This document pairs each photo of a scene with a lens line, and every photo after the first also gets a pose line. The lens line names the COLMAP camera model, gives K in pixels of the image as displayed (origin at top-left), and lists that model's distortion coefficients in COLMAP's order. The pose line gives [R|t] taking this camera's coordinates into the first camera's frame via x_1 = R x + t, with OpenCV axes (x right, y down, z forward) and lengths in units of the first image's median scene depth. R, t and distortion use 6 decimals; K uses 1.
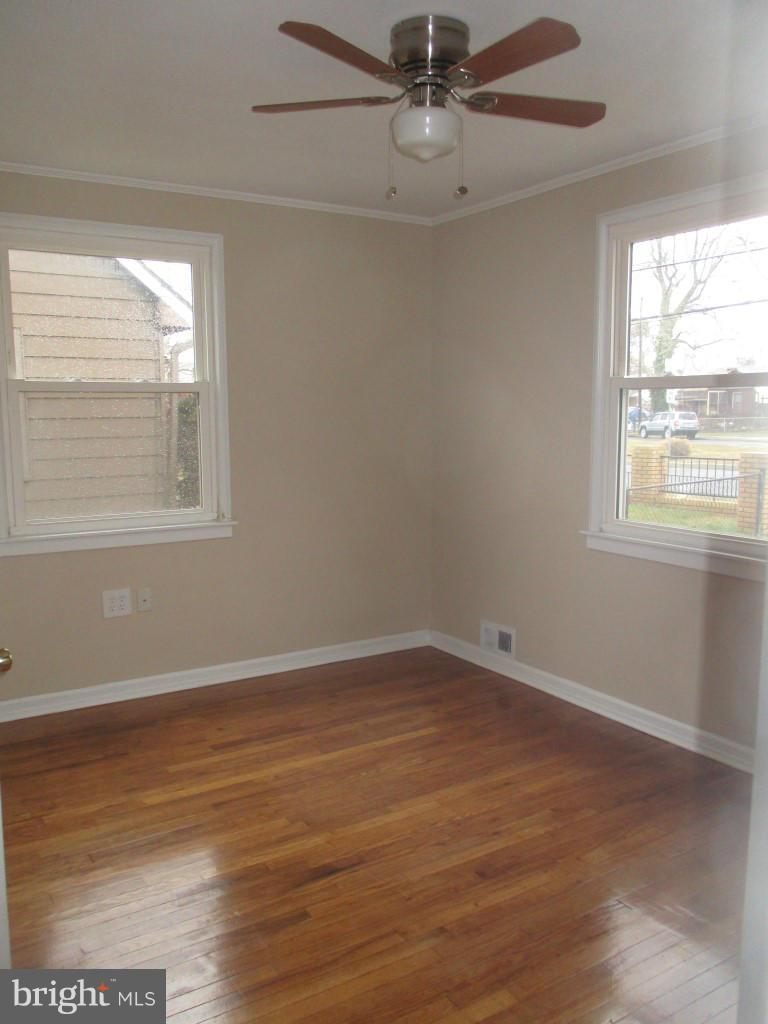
lens RADIAL K [[851.3, 0, 384.0], [0, 851.3, 512.0], [0, 0, 1]] dist [-0.040209, 0.009672]
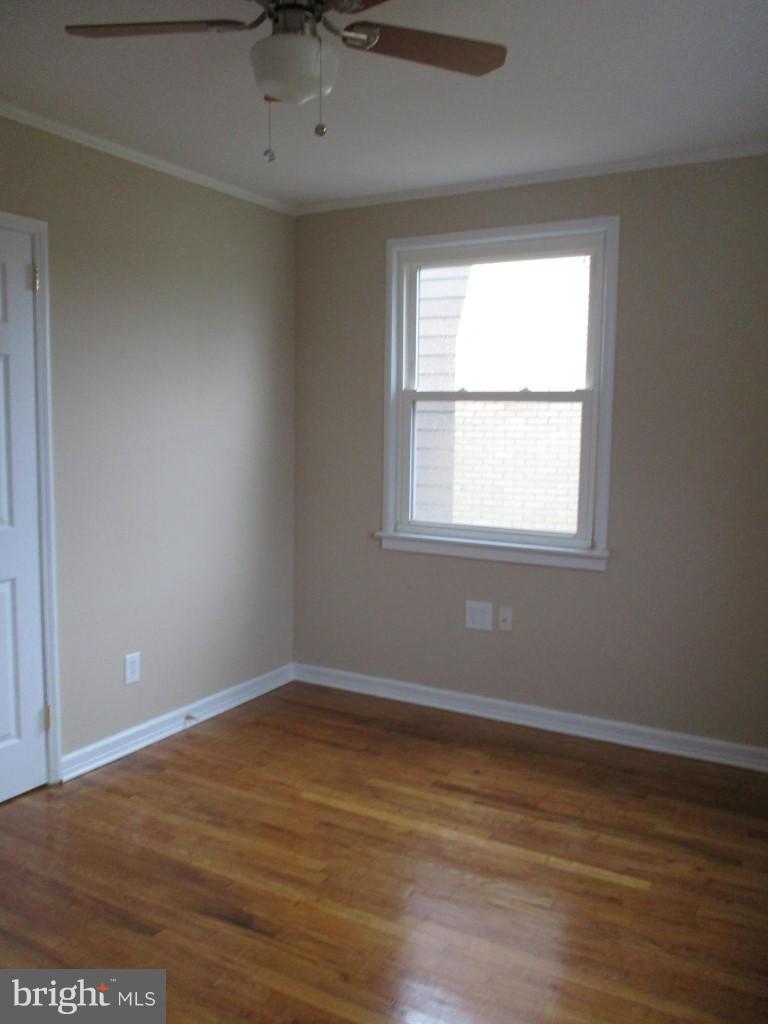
lens RADIAL K [[851.3, 0, 384.0], [0, 851.3, 512.0], [0, 0, 1]] dist [-0.040209, 0.009672]
pose [[0.475012, 0.108573, -0.873256, 0.546298], [-0.124843, 0.990637, 0.055258, -0.059441], [0.871079, 0.082772, 0.484118, 0.475756]]
